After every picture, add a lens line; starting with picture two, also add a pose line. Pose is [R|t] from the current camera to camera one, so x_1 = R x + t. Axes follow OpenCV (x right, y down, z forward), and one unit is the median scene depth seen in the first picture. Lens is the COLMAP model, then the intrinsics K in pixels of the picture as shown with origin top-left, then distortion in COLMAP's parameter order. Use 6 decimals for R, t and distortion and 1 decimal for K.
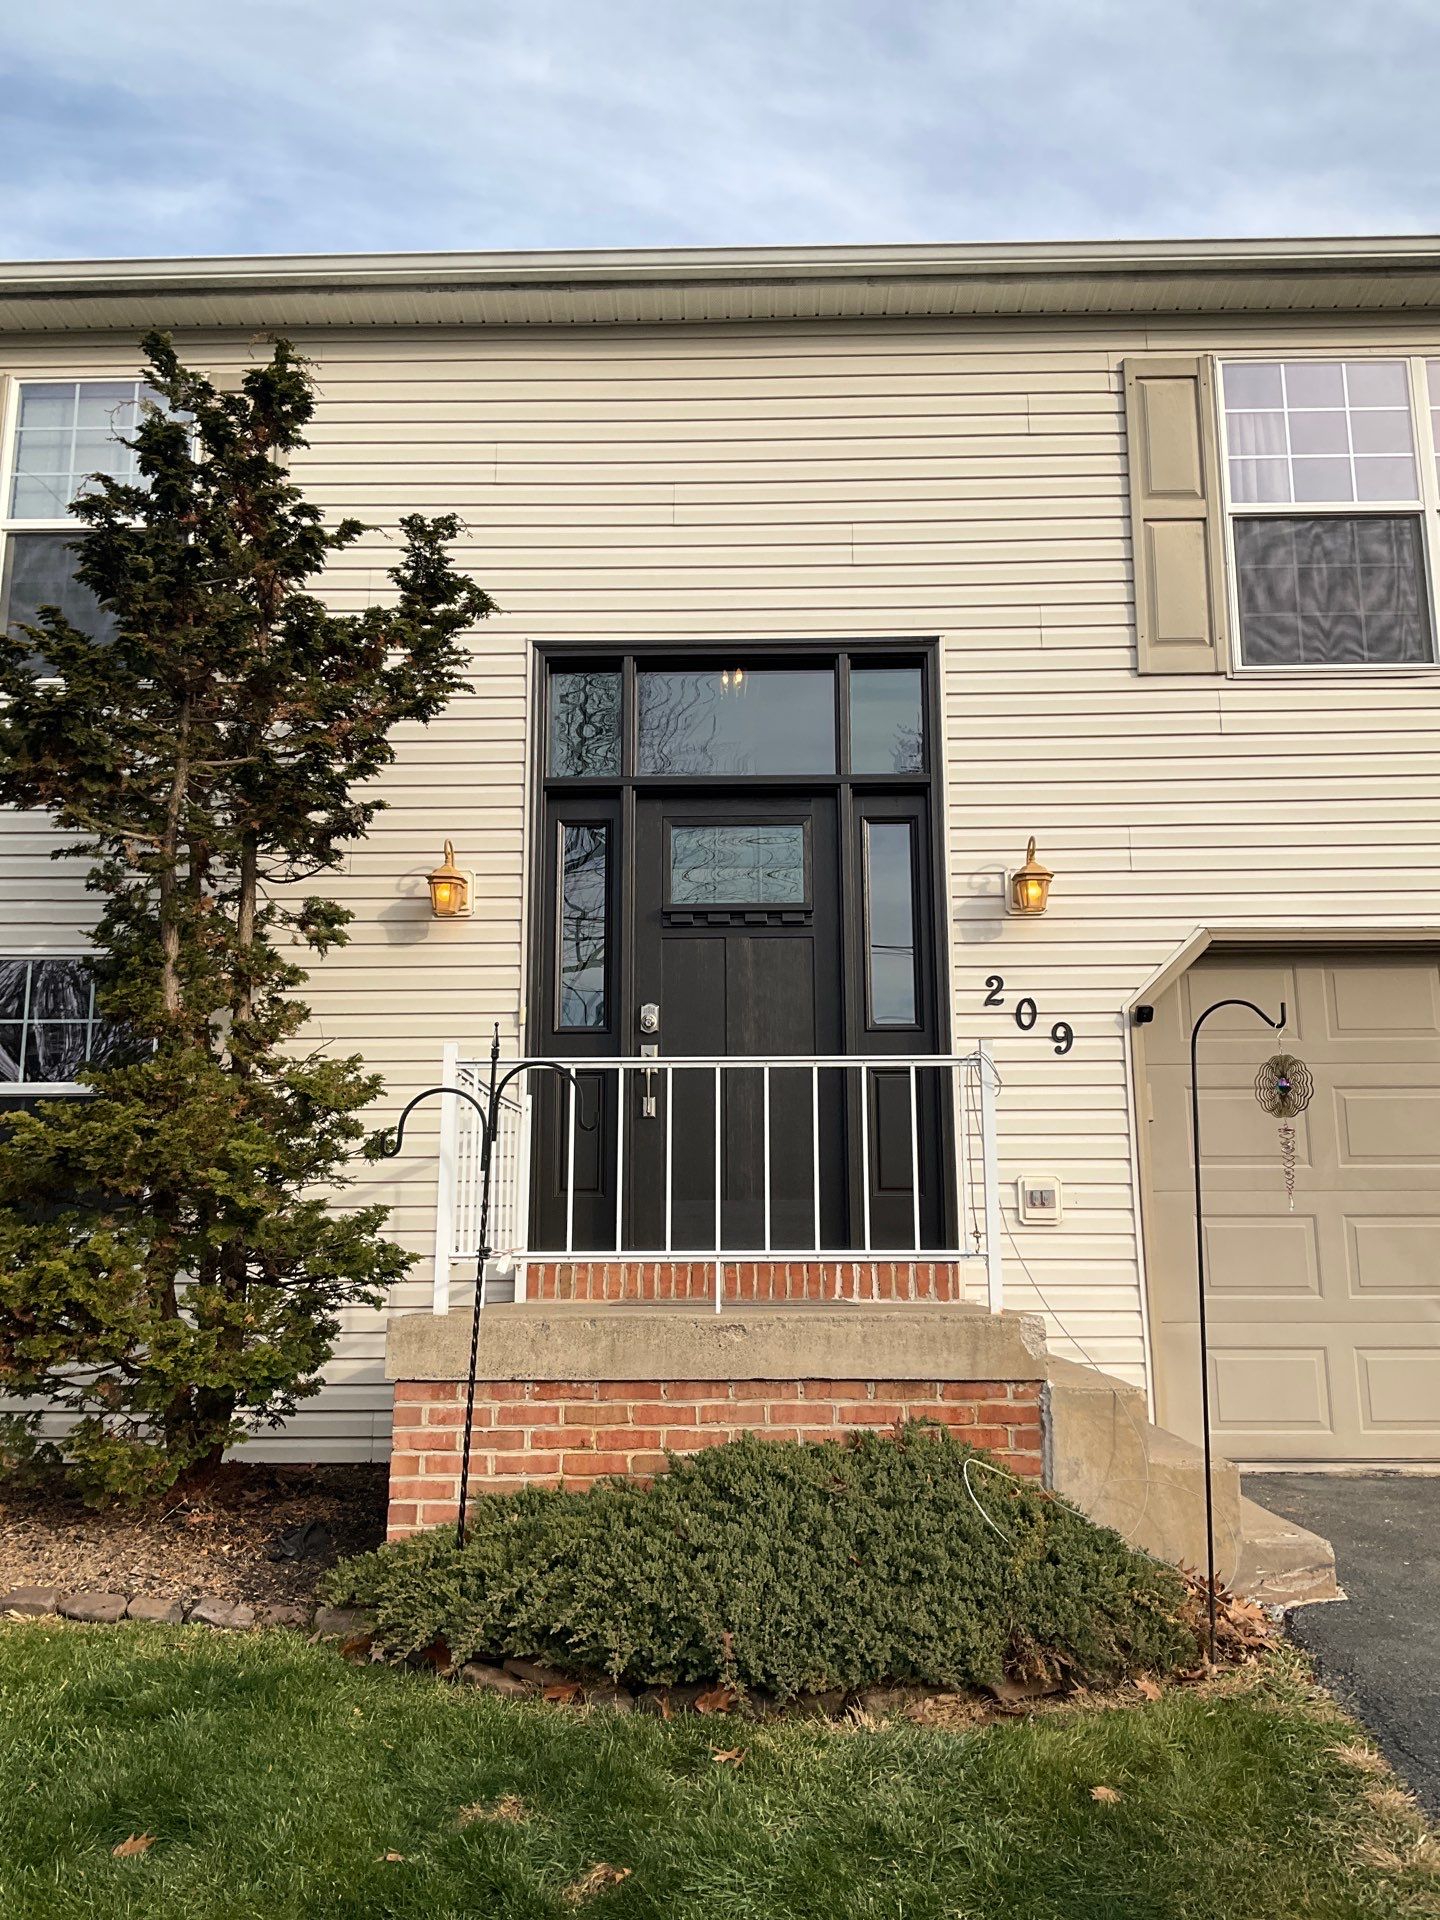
lens RADIAL K [[1593.8, 0, 719.3], [0, 1593.8, 968.9], [0, 0, 1]] dist [0.059885, -0.110348]
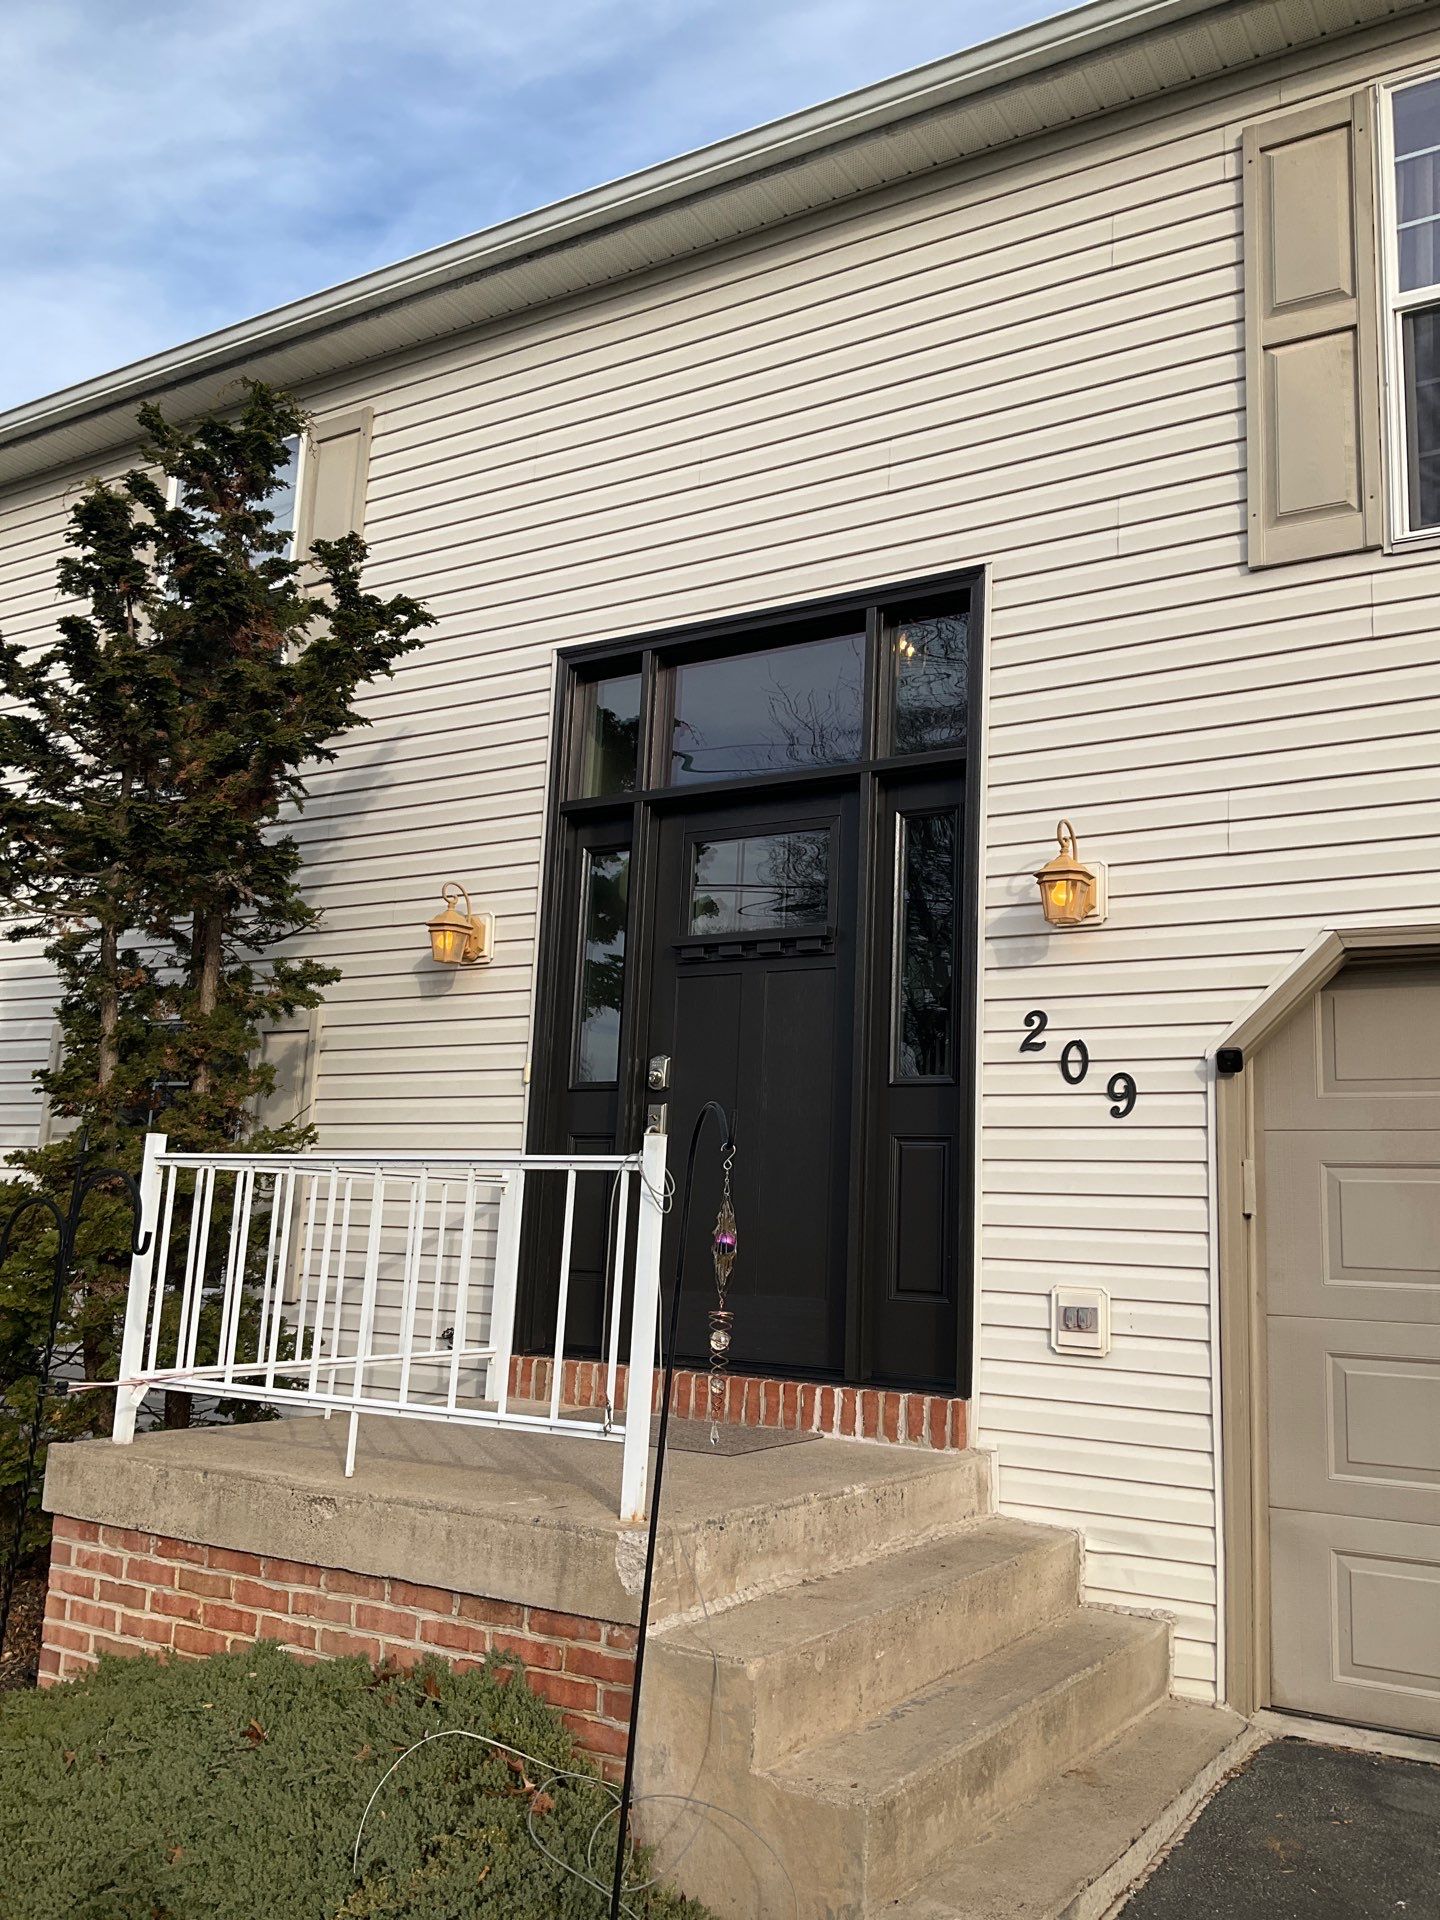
lens RADIAL K [[1593.8, 0, 723.4], [0, 1593.8, 958.2], [0, 0, 1]] dist [0.059885, -0.110348]
pose [[0.863148, -0.048335, -0.502633, 0.440061], [0.052635, 0.998598, -0.005641, -0.024630], [0.502201, -0.021587, 0.864482, 0.295785]]
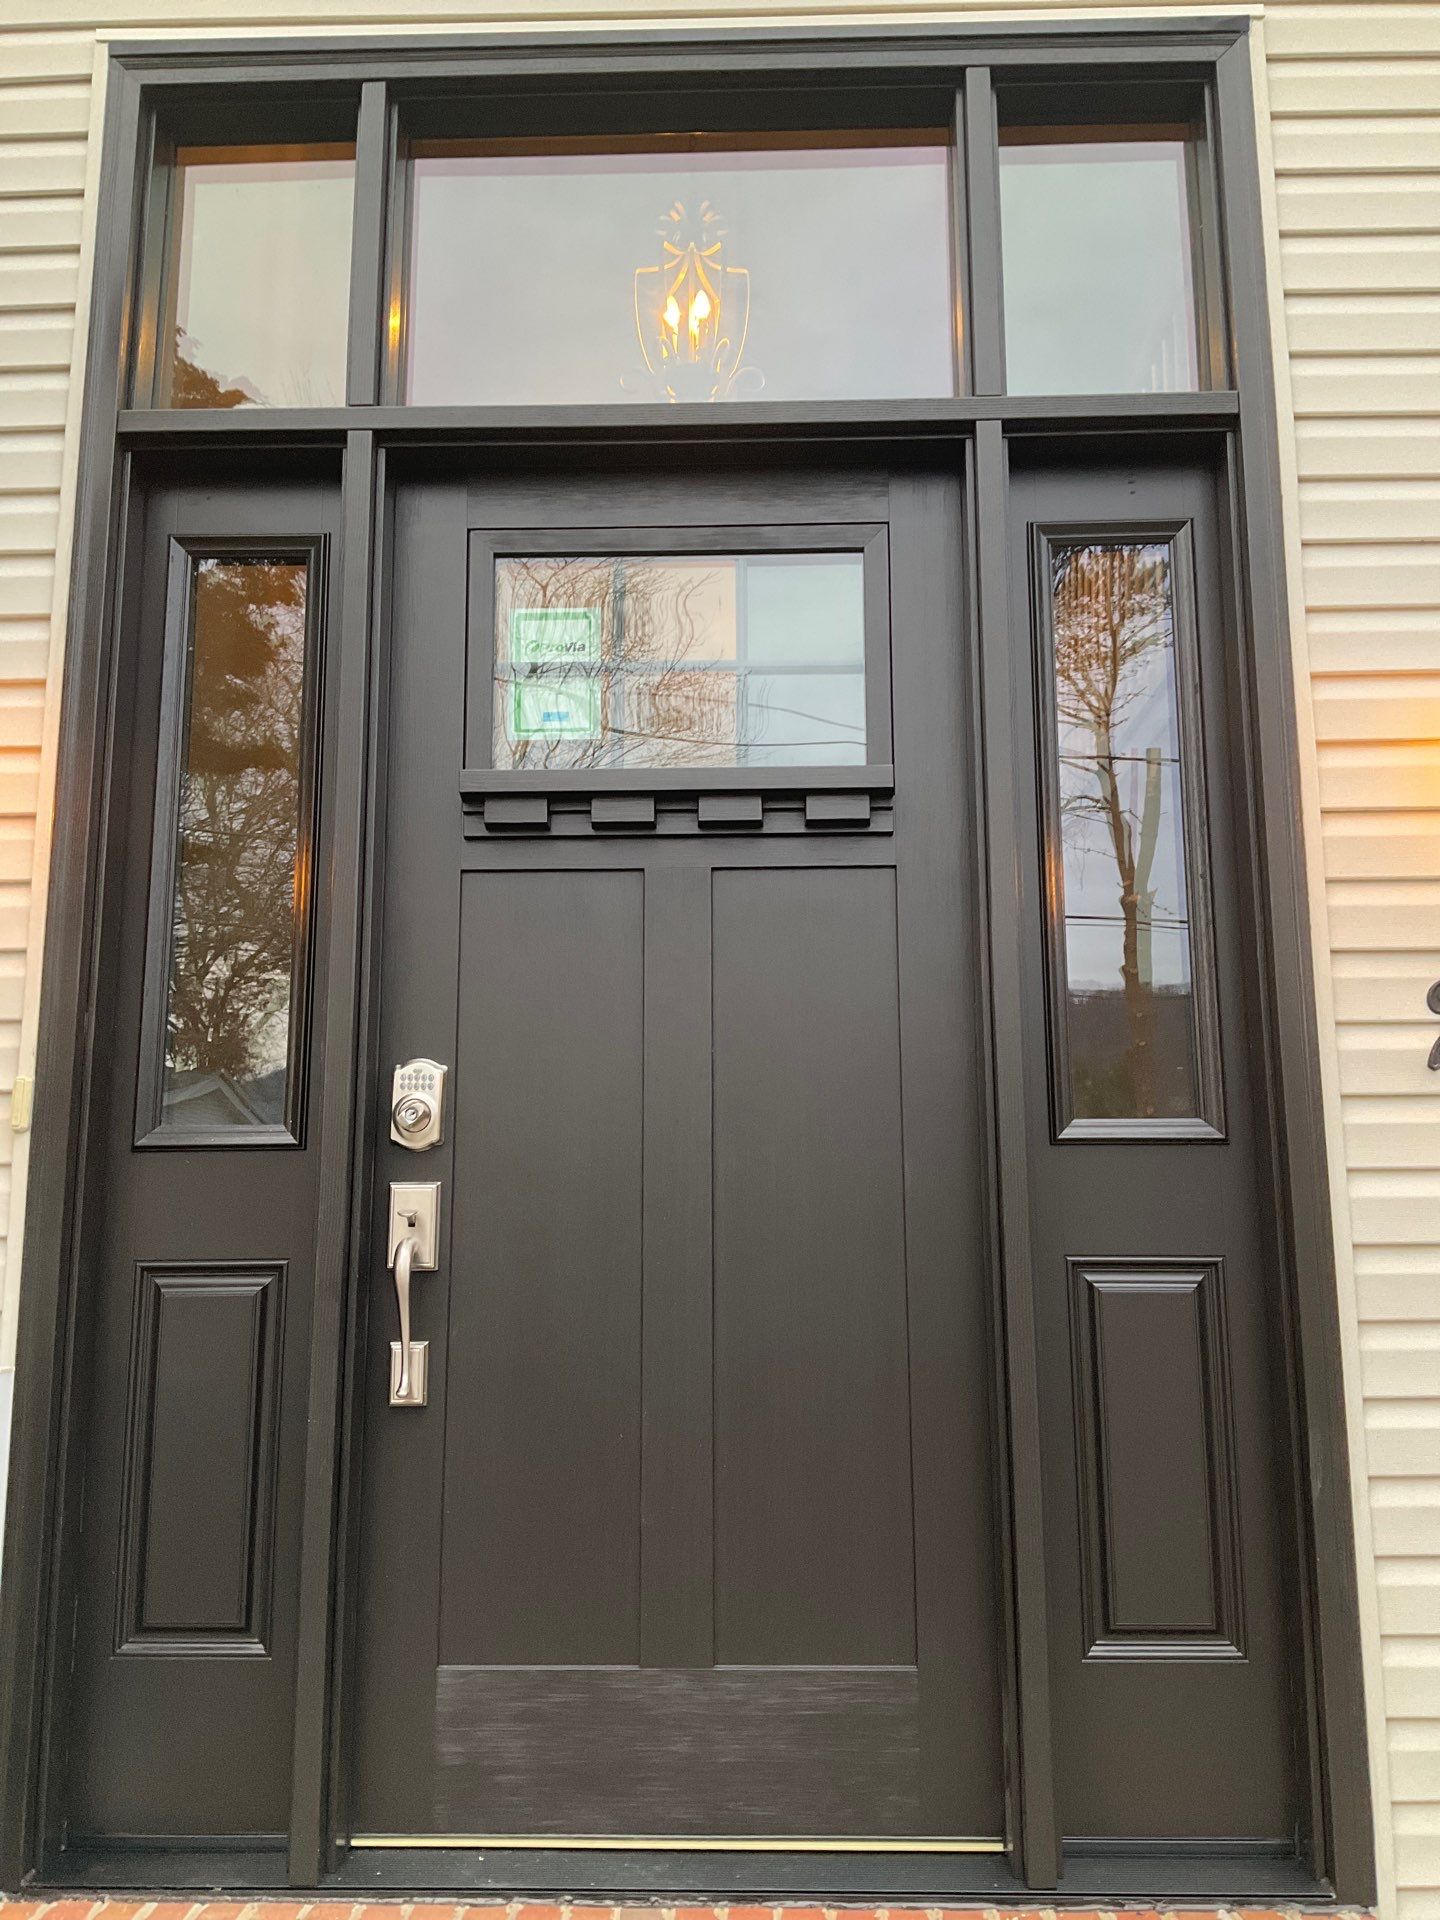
lens RADIAL K [[1505.8, 0, 712.1], [0, 1505.8, 973.2], [0, 0, 1]] dist [0.021584, -0.039854]
pose [[0.999988, -0.001745, -0.004538, 0.021583], [0.001875, 0.999581, 0.028891, -0.006631], [0.004486, -0.028899, 0.999572, 0.715539]]
